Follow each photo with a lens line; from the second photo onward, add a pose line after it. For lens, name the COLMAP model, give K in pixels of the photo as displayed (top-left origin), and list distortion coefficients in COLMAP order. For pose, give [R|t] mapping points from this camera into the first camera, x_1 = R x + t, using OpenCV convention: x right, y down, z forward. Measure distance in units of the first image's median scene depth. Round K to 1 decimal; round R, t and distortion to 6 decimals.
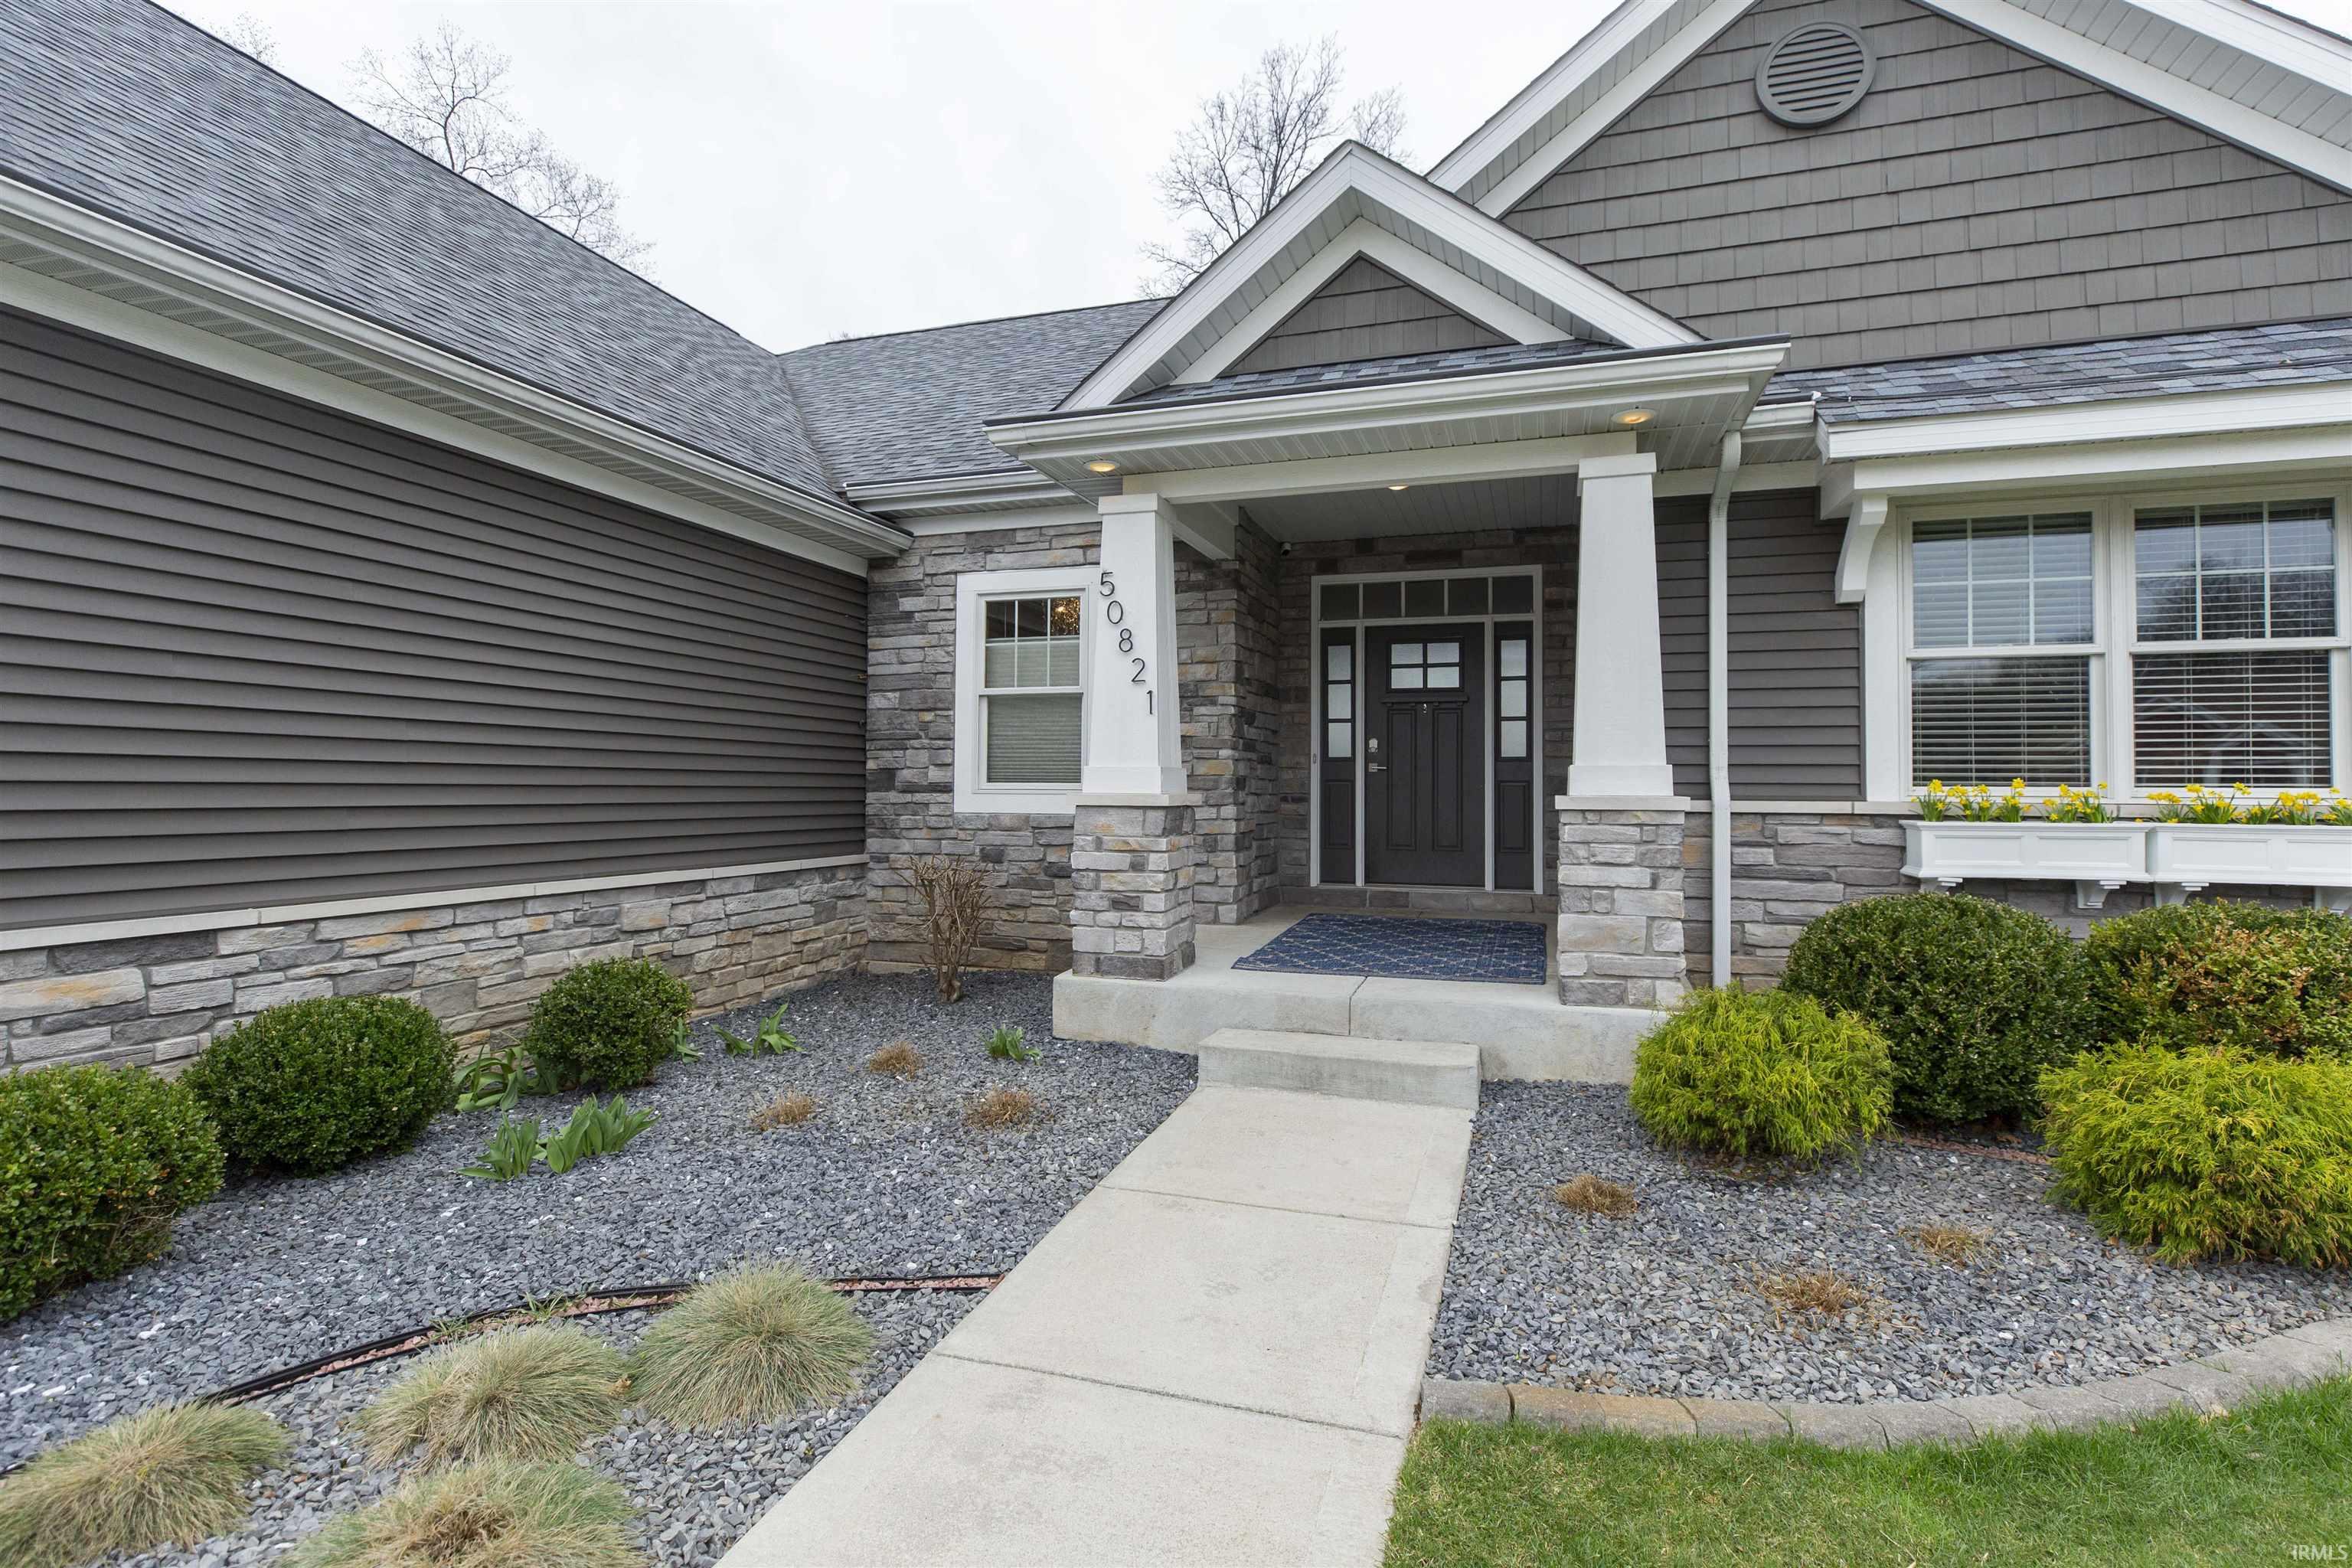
lens RADIAL K [[1079.4, 0, 1335.6], [0, 1079.4, 764.0], [0, 0, 1]] dist [-0.001619, -0.000297]
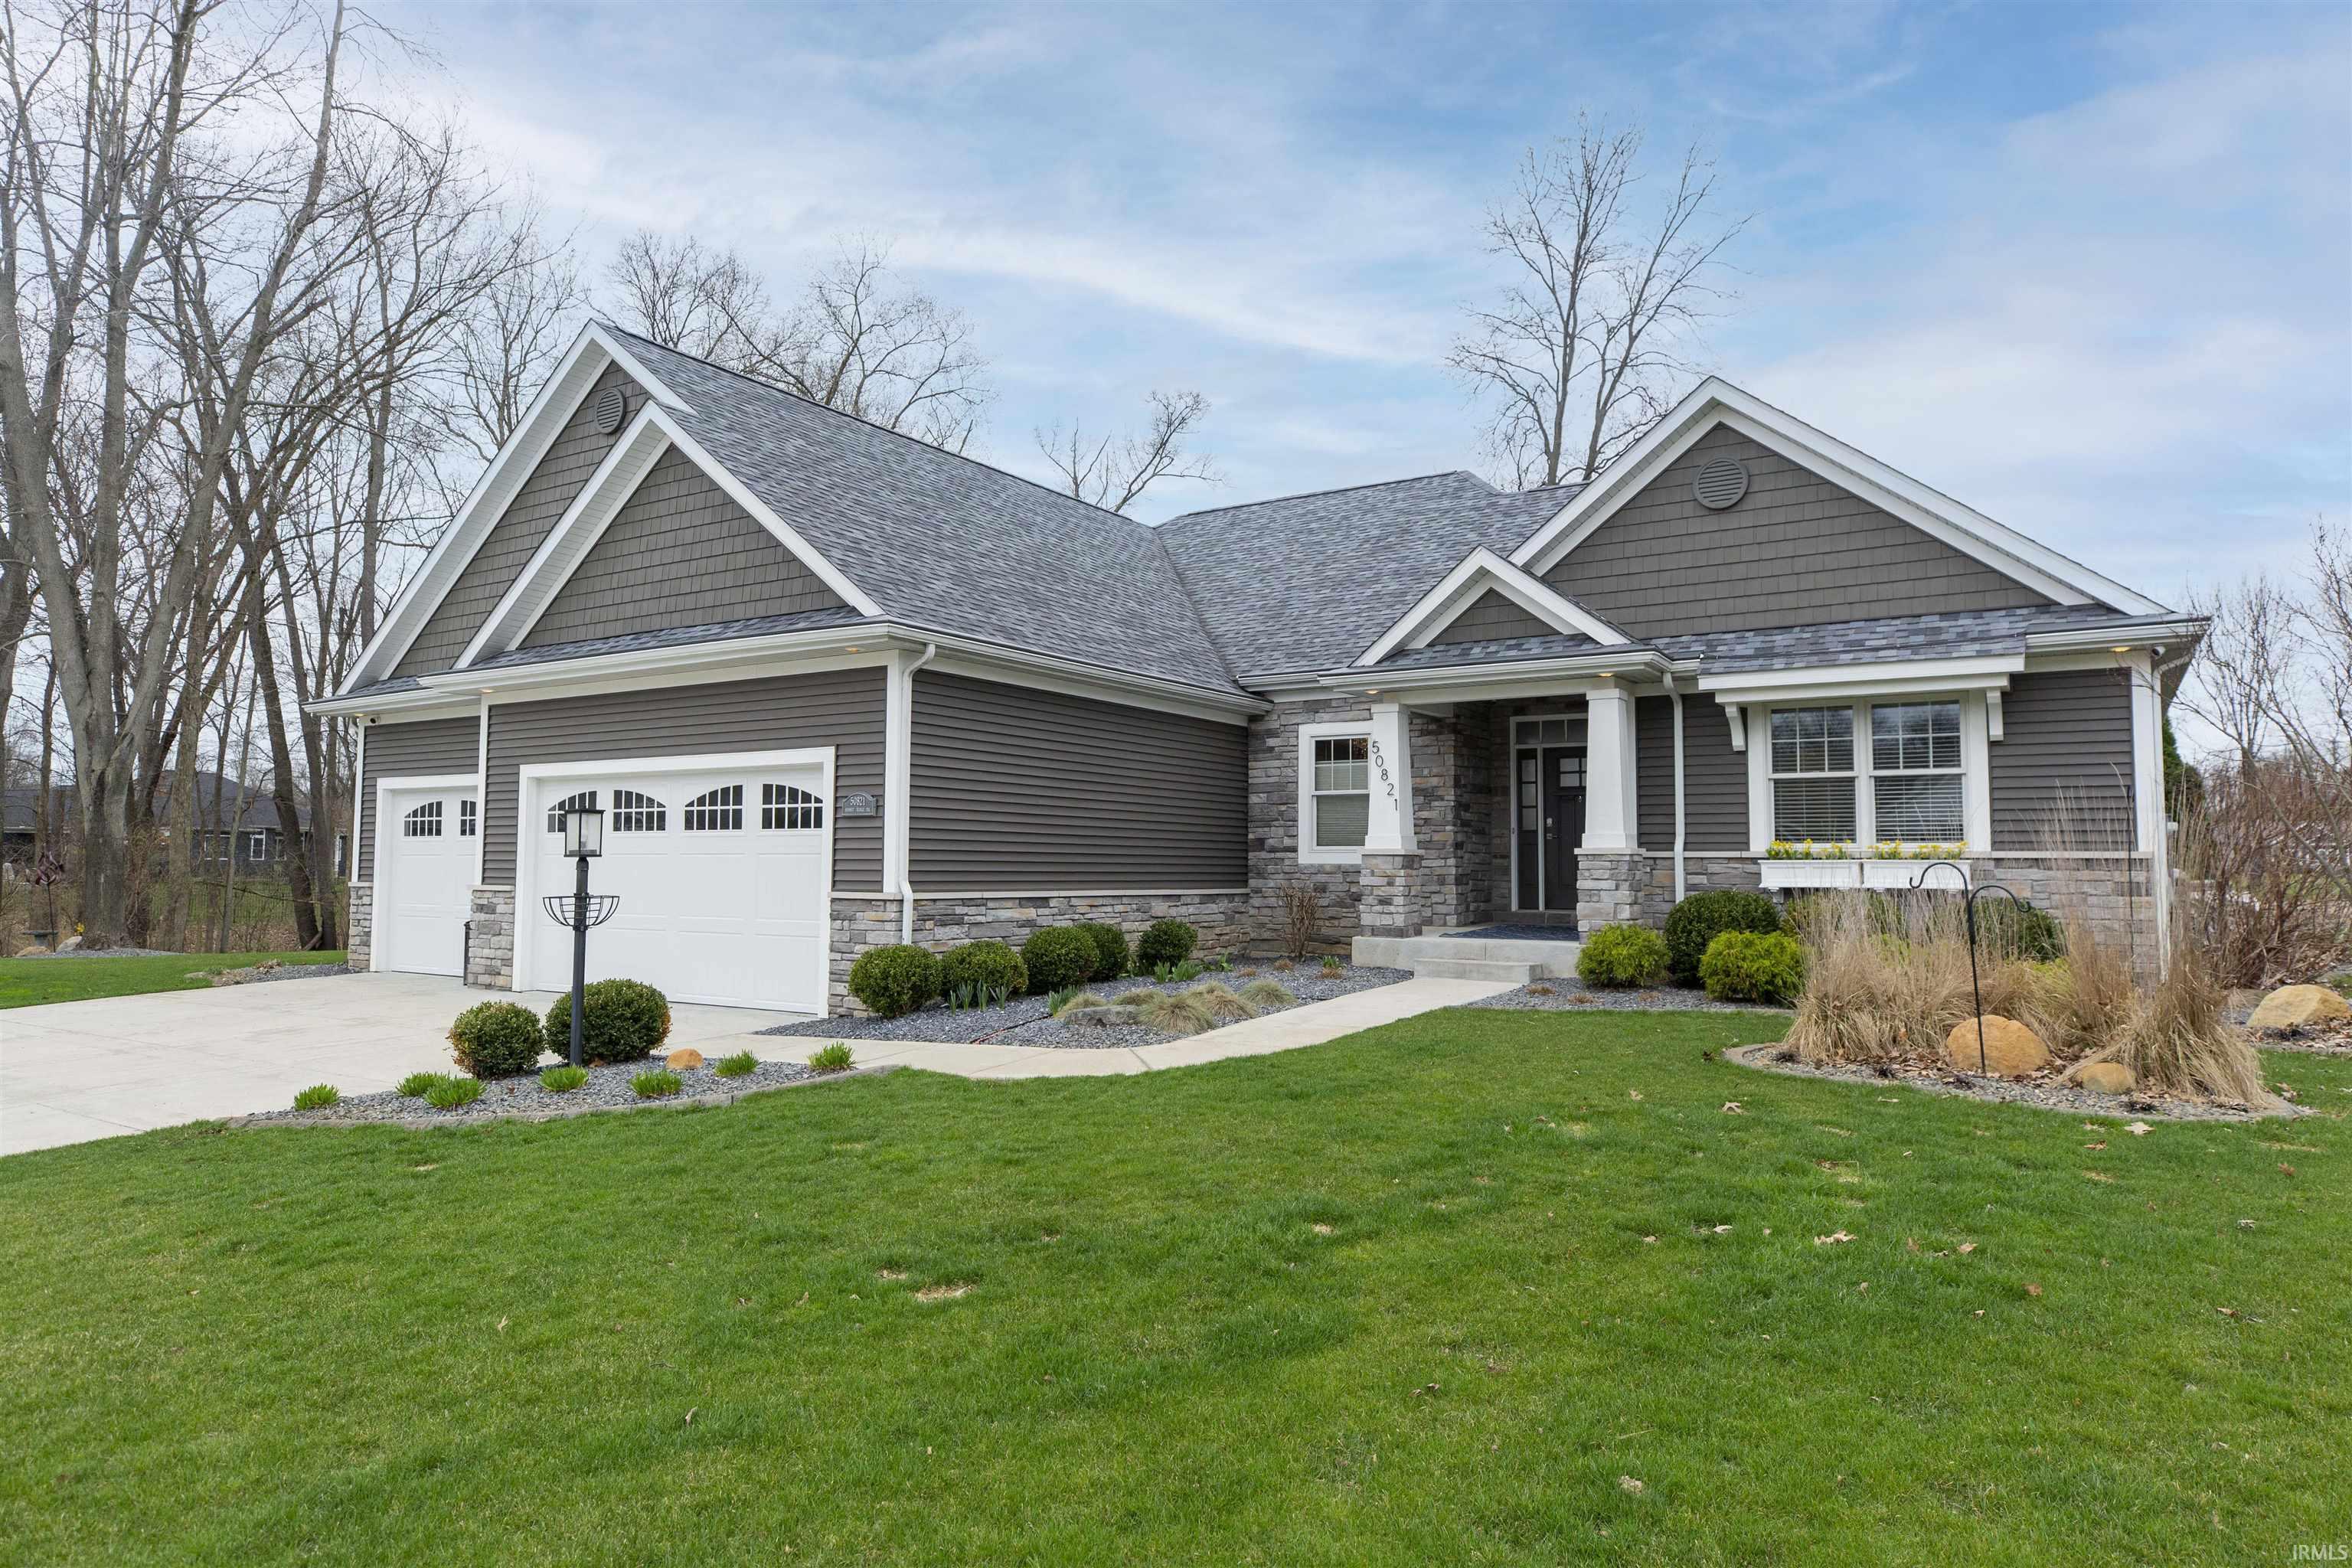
lens RADIAL K [[1431.5, 0, 1176.0], [0, 1431.5, 784.0], [0, 0, 1]] dist [0.000789, 0.000007]
pose [[0.923420, -0.019186, -0.383310, 0.378555], [0.004843, 0.999253, -0.038351, 0.005095], [0.383760, 0.033558, 0.922823, -1.306102]]
